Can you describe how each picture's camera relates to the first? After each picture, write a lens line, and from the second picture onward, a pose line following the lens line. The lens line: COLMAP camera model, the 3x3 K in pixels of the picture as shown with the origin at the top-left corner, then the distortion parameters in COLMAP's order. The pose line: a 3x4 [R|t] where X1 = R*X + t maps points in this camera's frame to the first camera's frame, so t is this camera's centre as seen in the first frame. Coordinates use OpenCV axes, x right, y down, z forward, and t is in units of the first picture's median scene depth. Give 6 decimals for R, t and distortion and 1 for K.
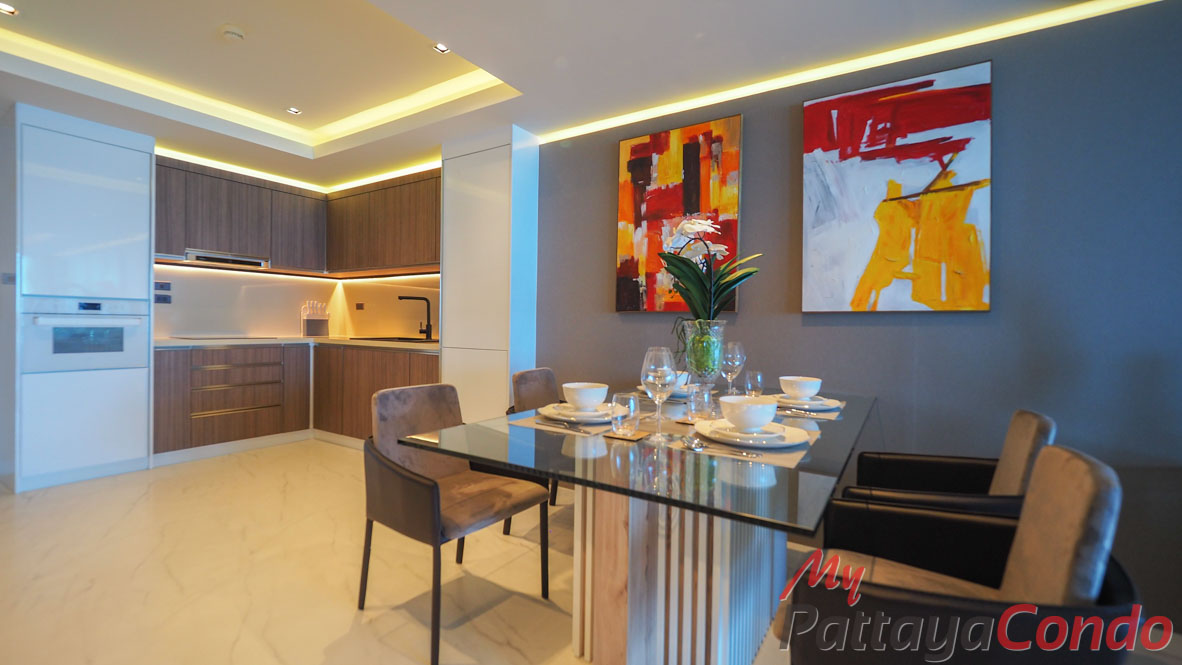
lens RADIAL K [[502.7, 0, 593.0], [0, 502.7, 326.6], [0, 0, 1]] dist [0.001817, -0.001725]
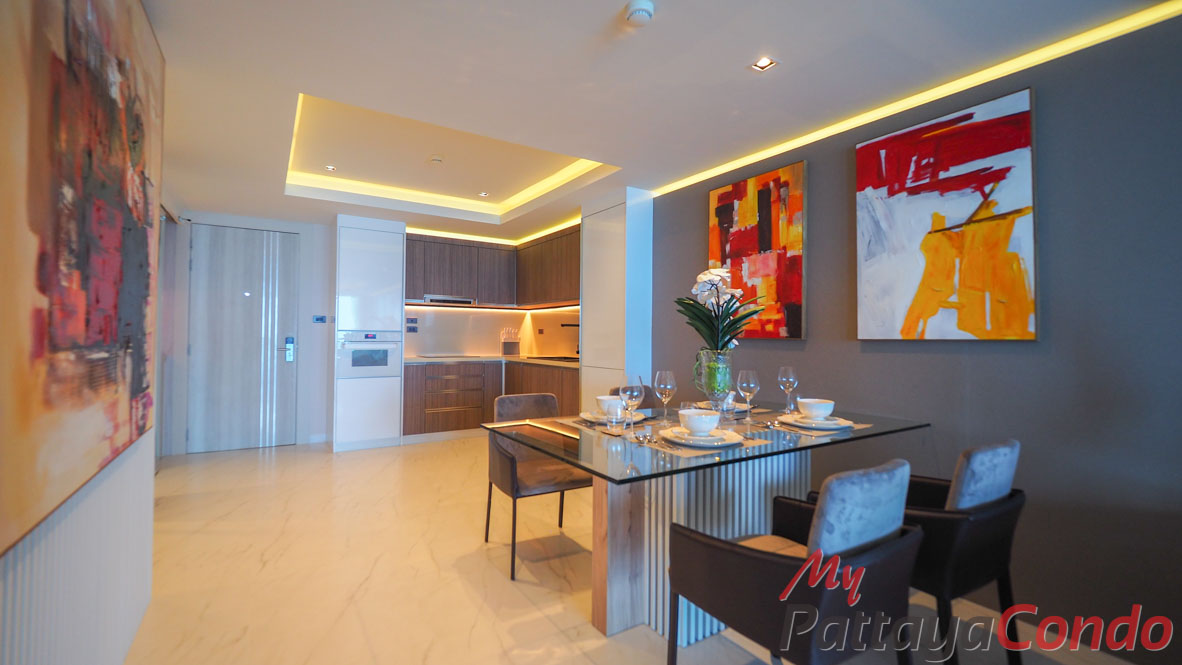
lens RADIAL K [[502.7, 0, 594.6], [0, 502.7, 327.2], [0, 0, 1]] dist [0.001817, -0.001725]
pose [[0.918613, -0.013797, -0.394918, 0.298687], [0.000540, 0.999433, -0.033660, -0.018296], [0.395159, 0.030707, 0.918100, -0.182476]]
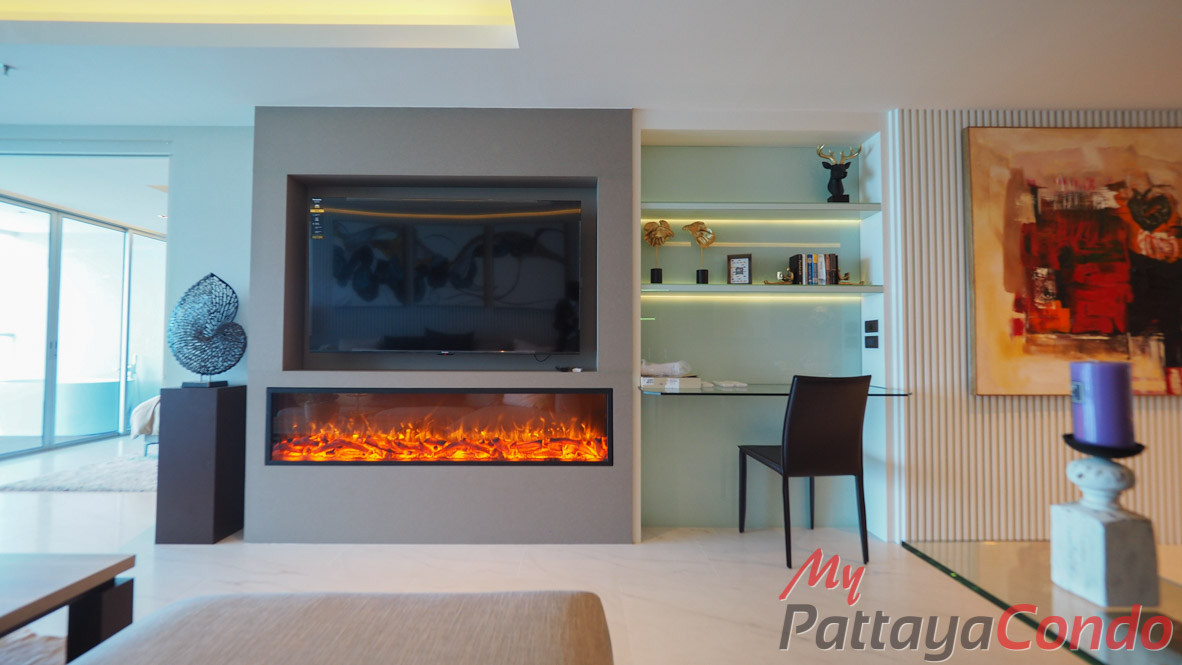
lens RADIAL K [[502.7, 0, 582.6], [0, 502.7, 316.9], [0, 0, 1]] dist [0.001817, -0.001725]
pose [[-0.828579, -0.035140, -0.558768, 1.054498], [-0.021067, 0.999278, -0.031603, 0.001911], [0.559476, -0.014414, -0.828721, 0.330290]]
